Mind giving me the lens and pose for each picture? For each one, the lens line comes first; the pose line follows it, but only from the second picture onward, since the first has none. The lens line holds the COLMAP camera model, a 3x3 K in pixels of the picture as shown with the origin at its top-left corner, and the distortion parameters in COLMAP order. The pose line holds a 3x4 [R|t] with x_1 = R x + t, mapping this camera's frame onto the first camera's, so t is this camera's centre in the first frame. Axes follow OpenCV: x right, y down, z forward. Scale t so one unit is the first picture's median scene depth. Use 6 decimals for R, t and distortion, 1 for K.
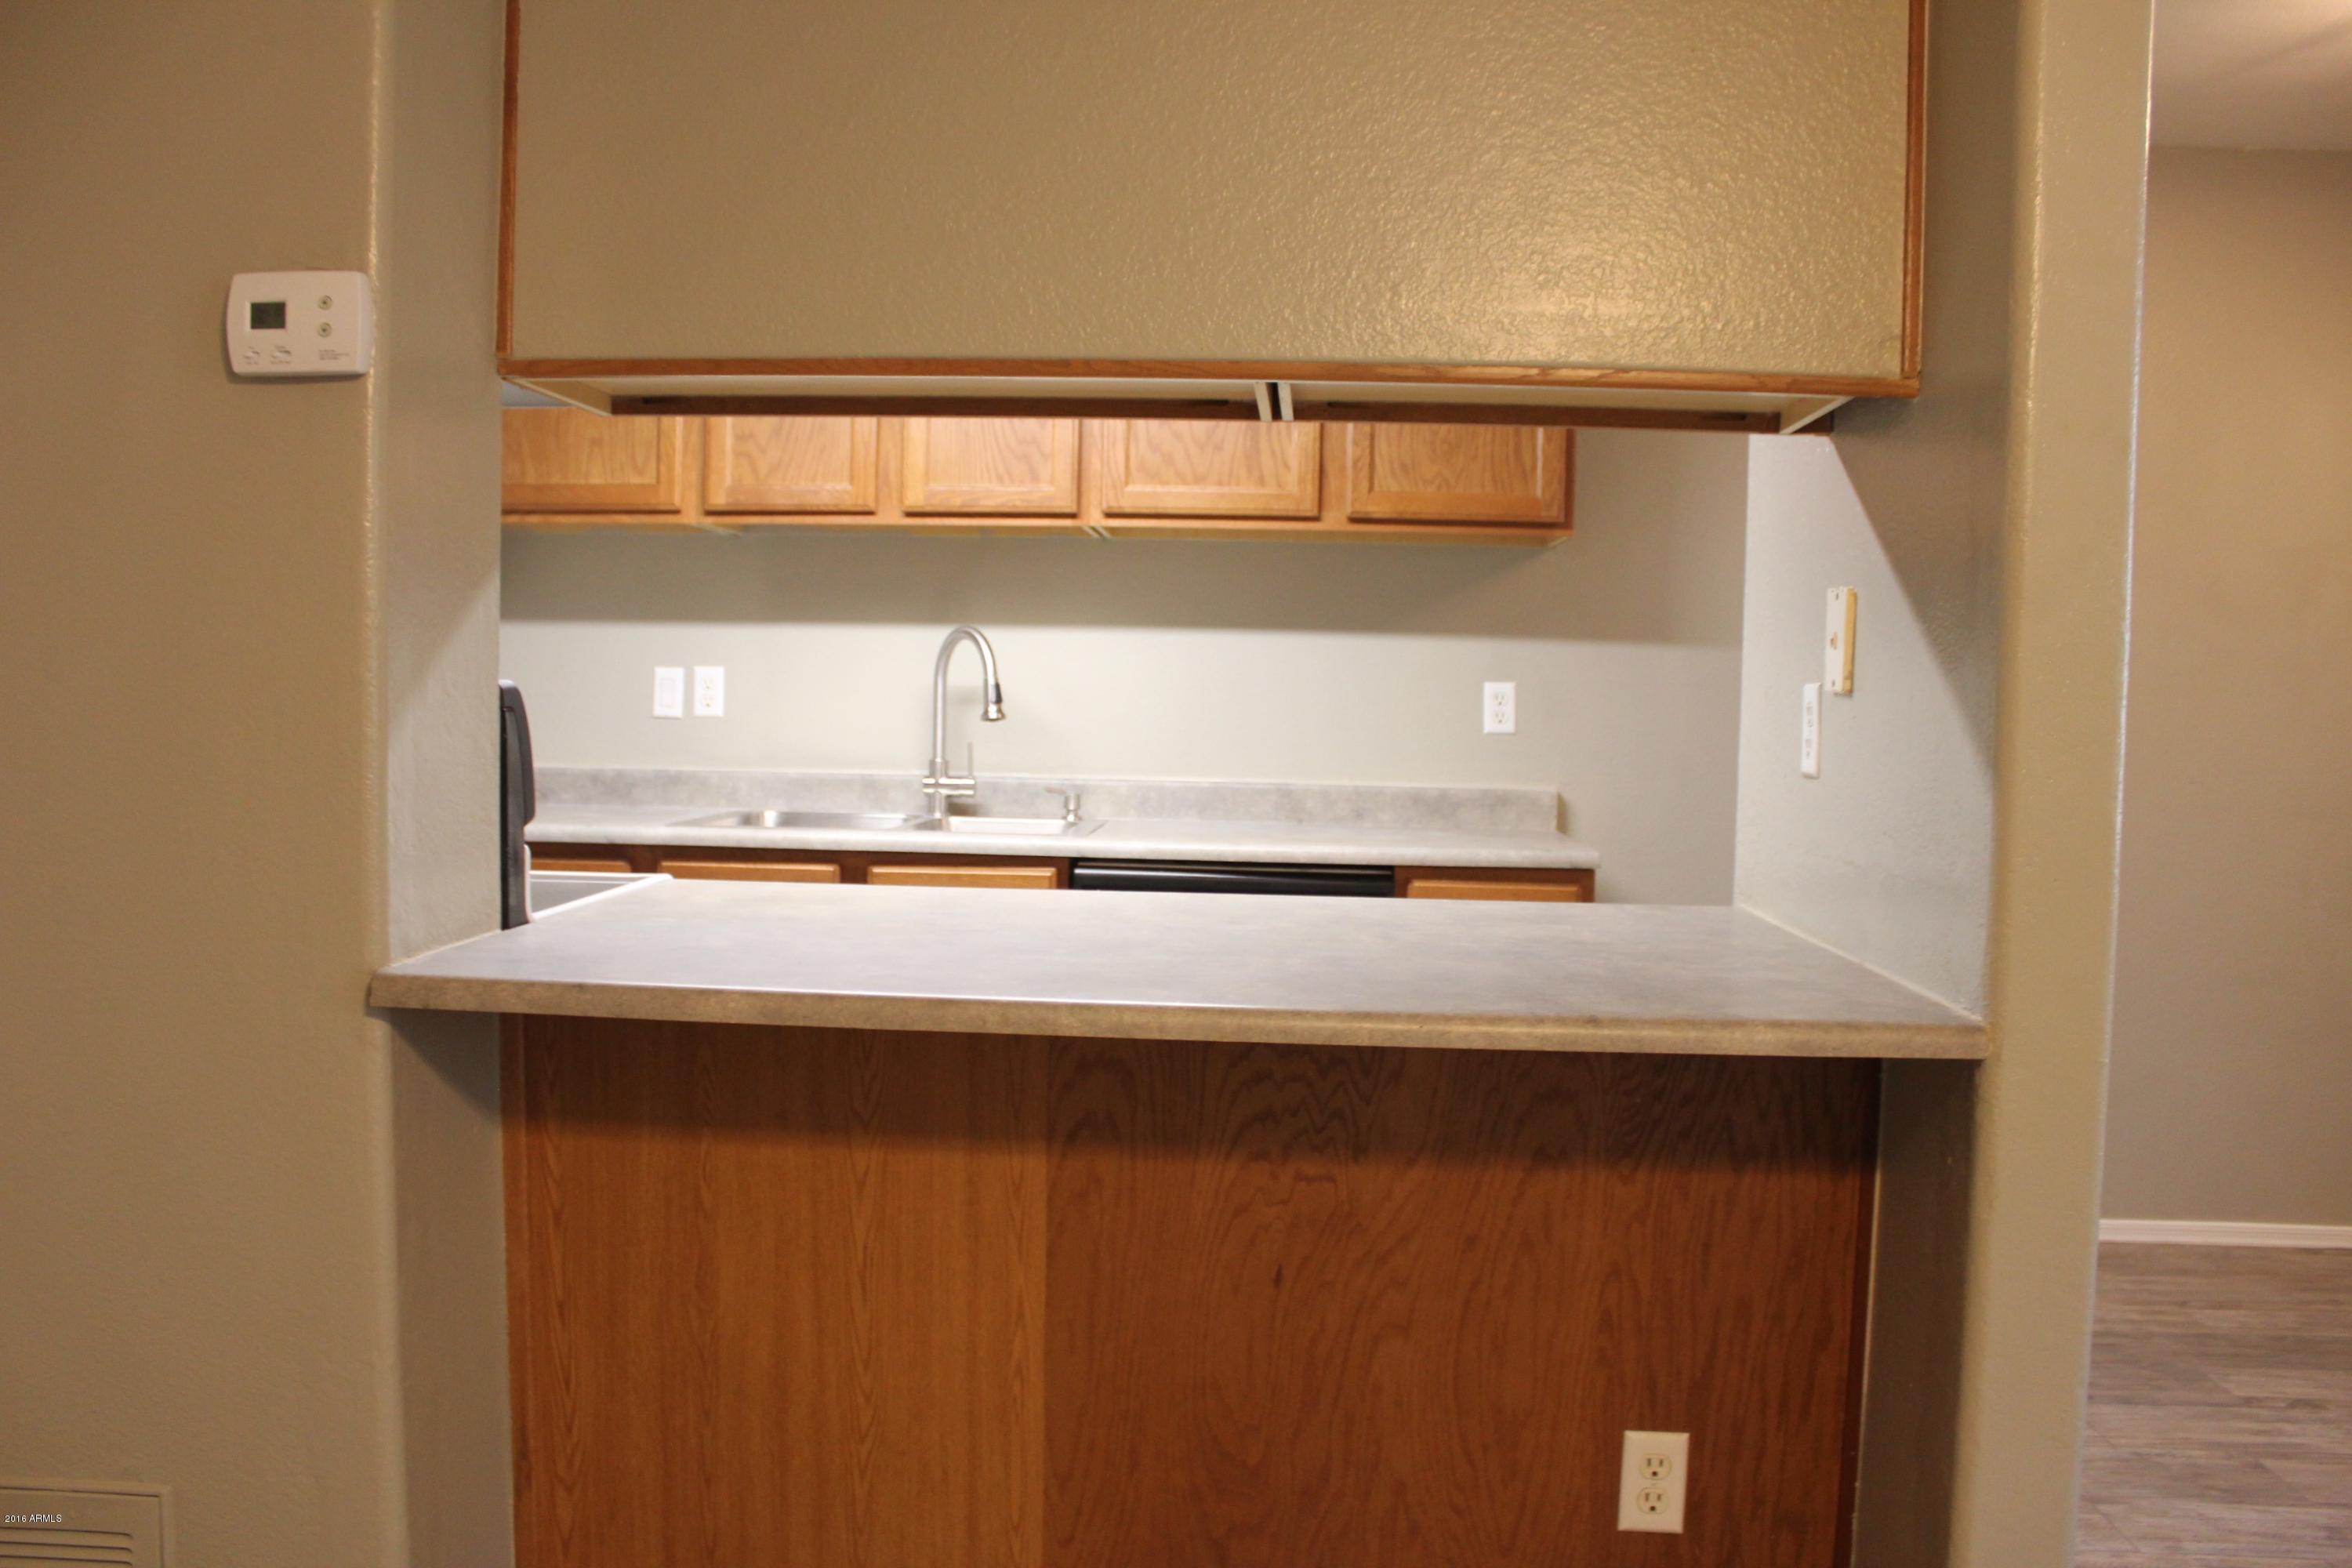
lens RADIAL K [[1923.5, 0, 1179.7], [0, 1923.5, 795.2], [0, 0, 1]] dist [-0.170097, 0.153325]
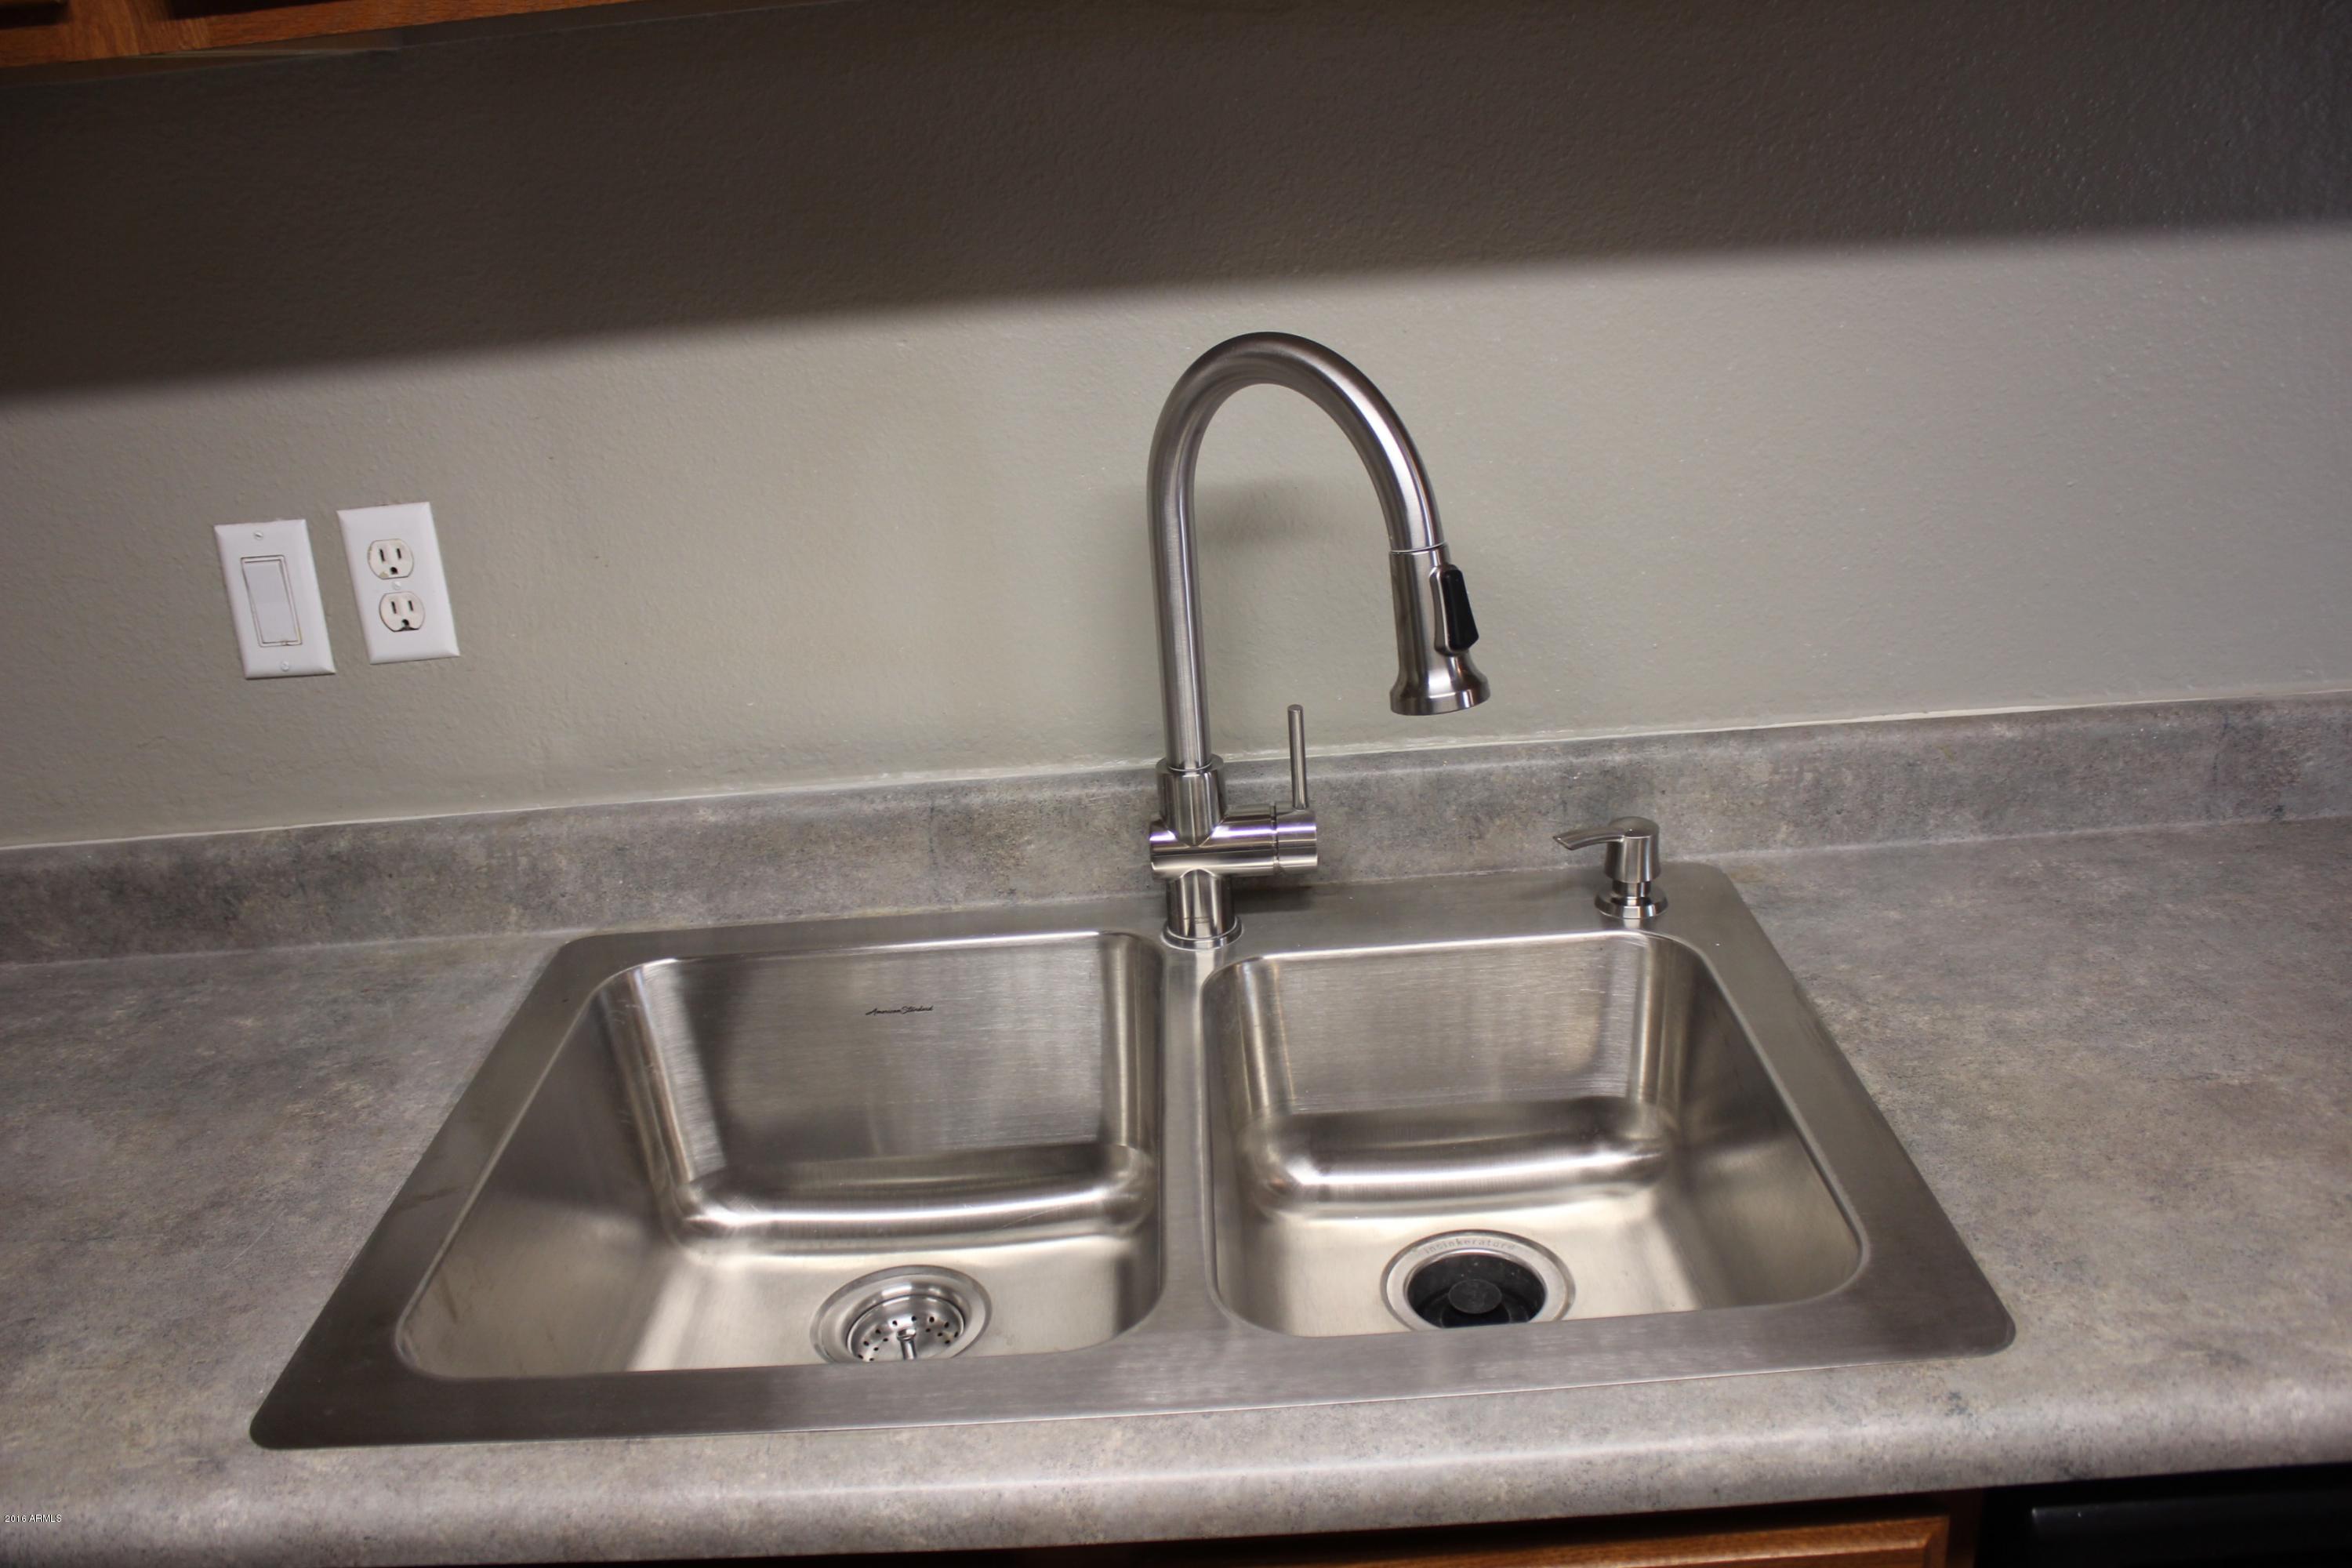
lens RADIAL K [[1923.5, 0, 1179.7], [0, 1923.5, 795.2], [0, 0, 1]] dist [-0.170097, 0.153325]
pose [[0.993965, -0.108629, 0.015285, -0.131652], [0.098308, 0.943894, 0.315278, -0.109150], [-0.048676, -0.311872, 0.948876, 0.708947]]
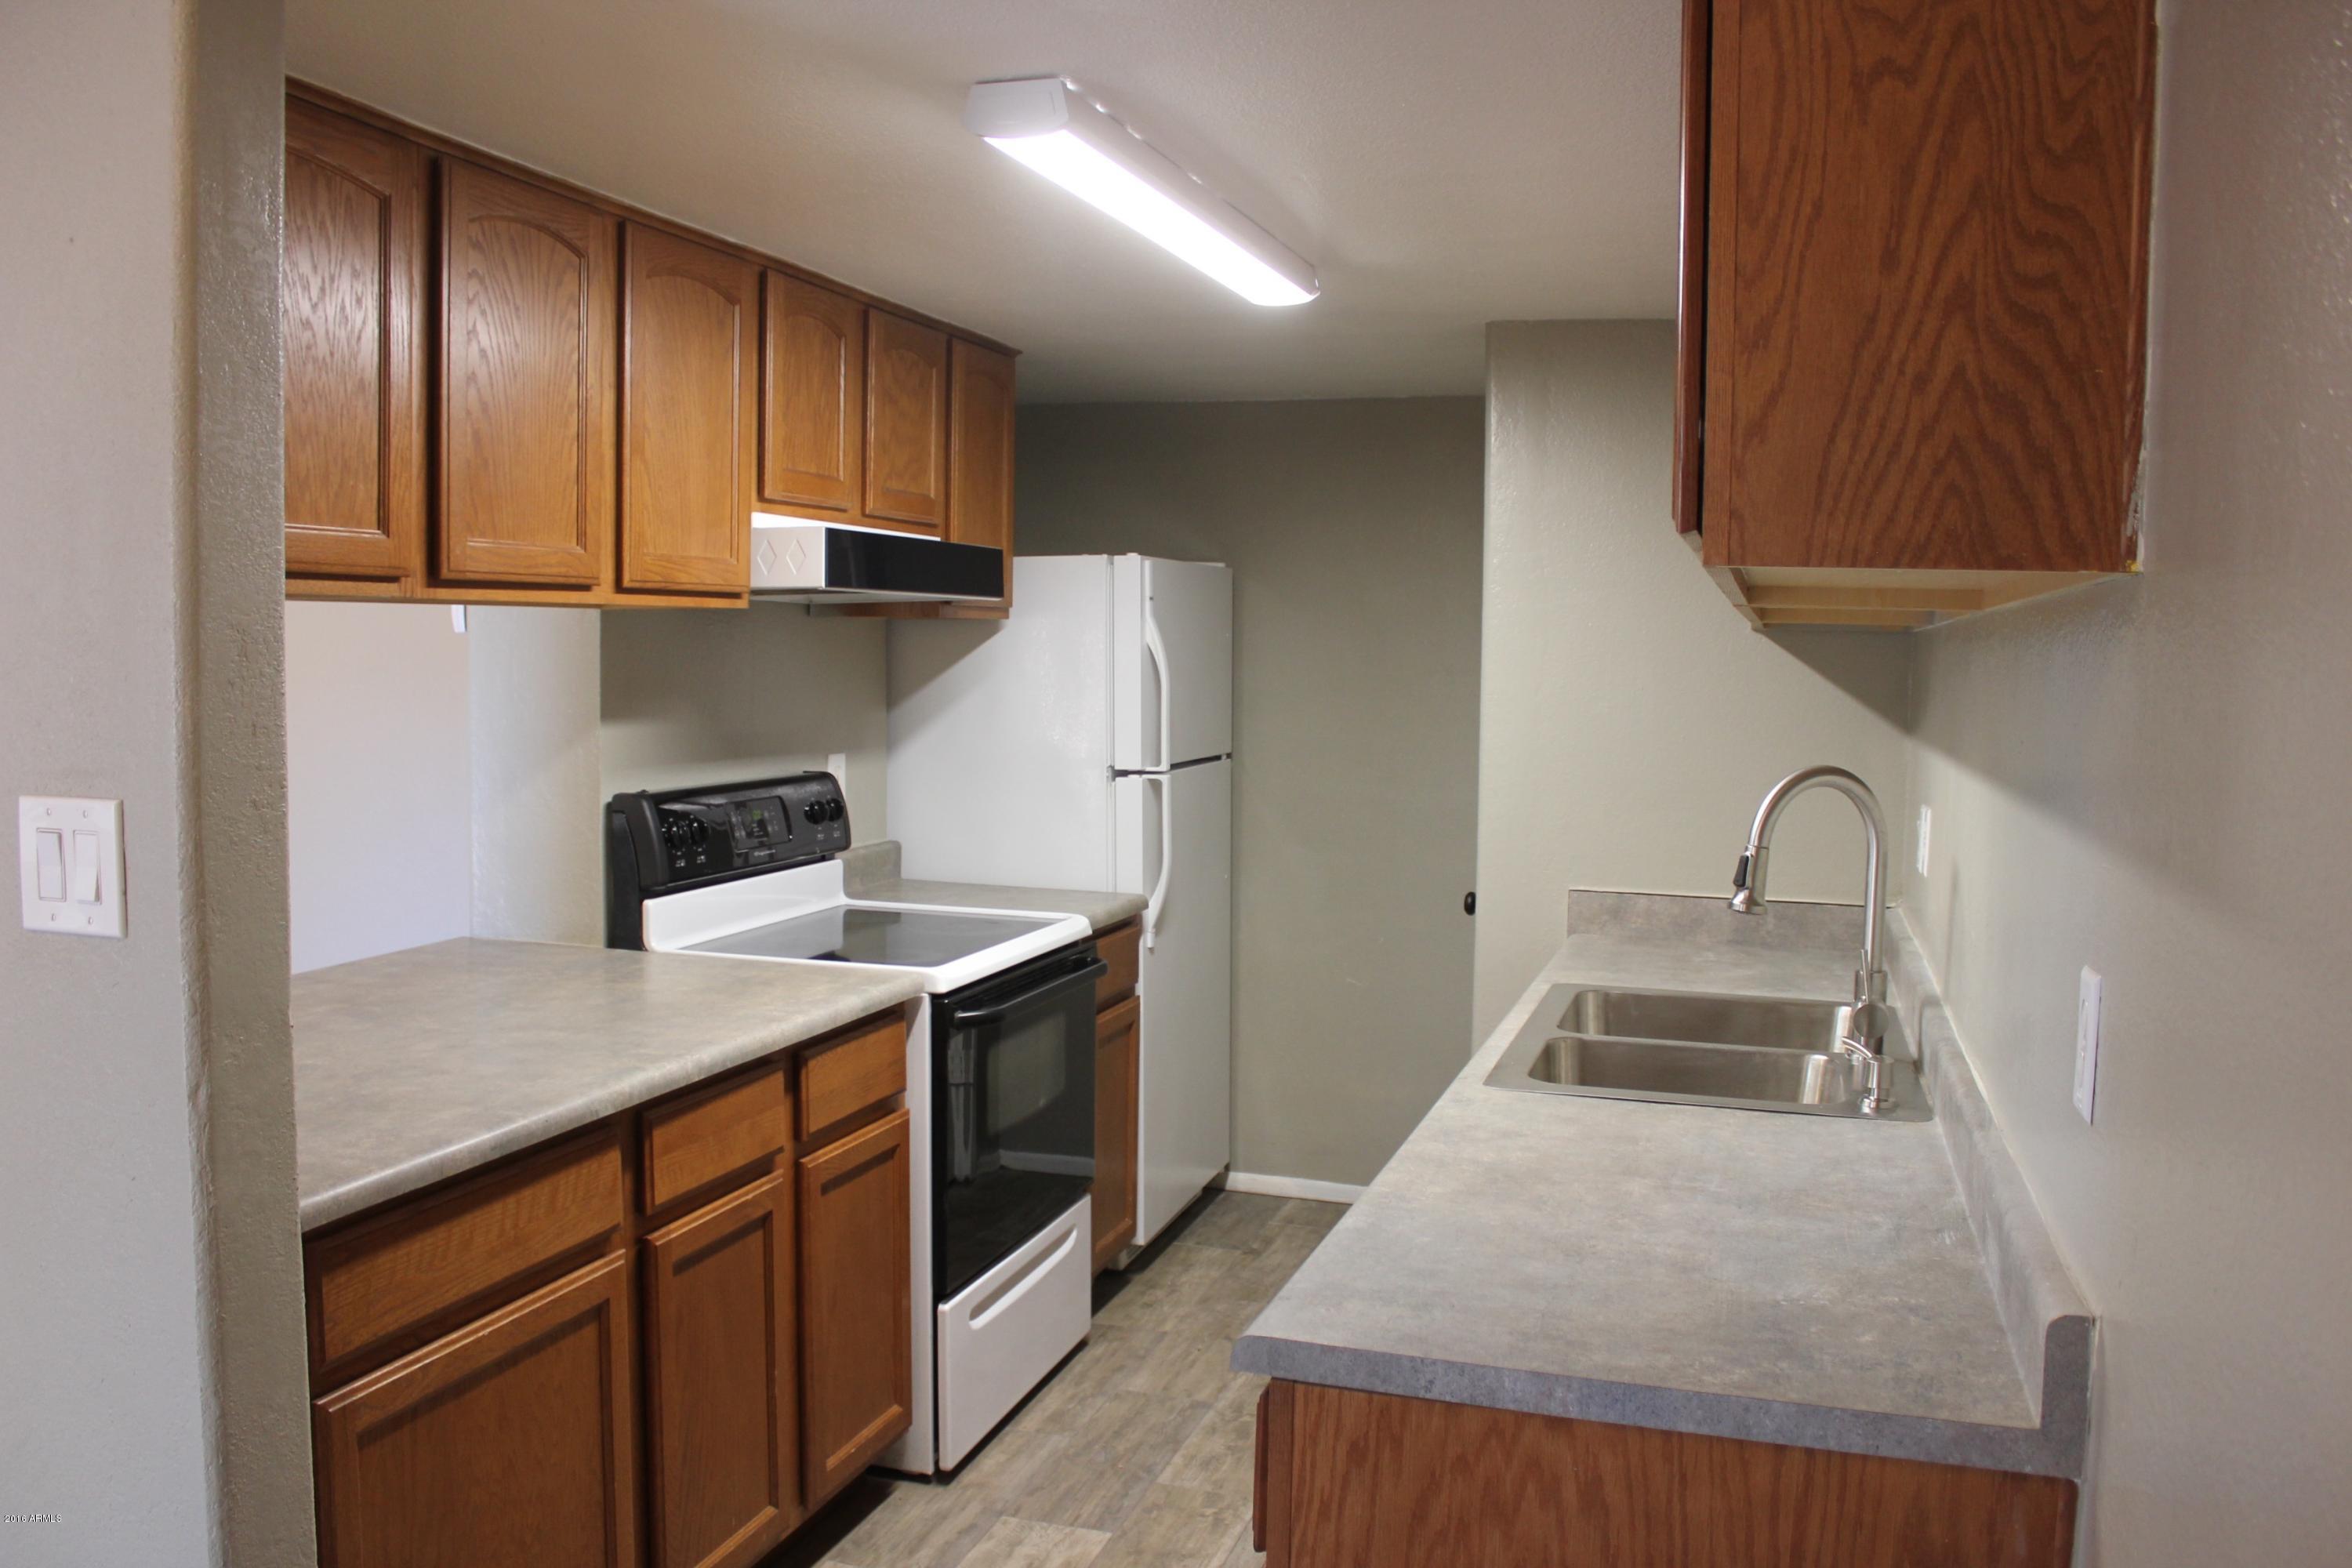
lens RADIAL K [[1923.5, 0, 1179.7], [0, 1923.5, 795.2], [0, 0, 1]] dist [-0.170097, 0.153325]
pose [[-0.249465, 0.041828, -0.967480, 0.535210], [-0.058031, 0.996626, 0.058051, -0.100034], [0.966644, 0.070625, -0.246196, 0.921624]]
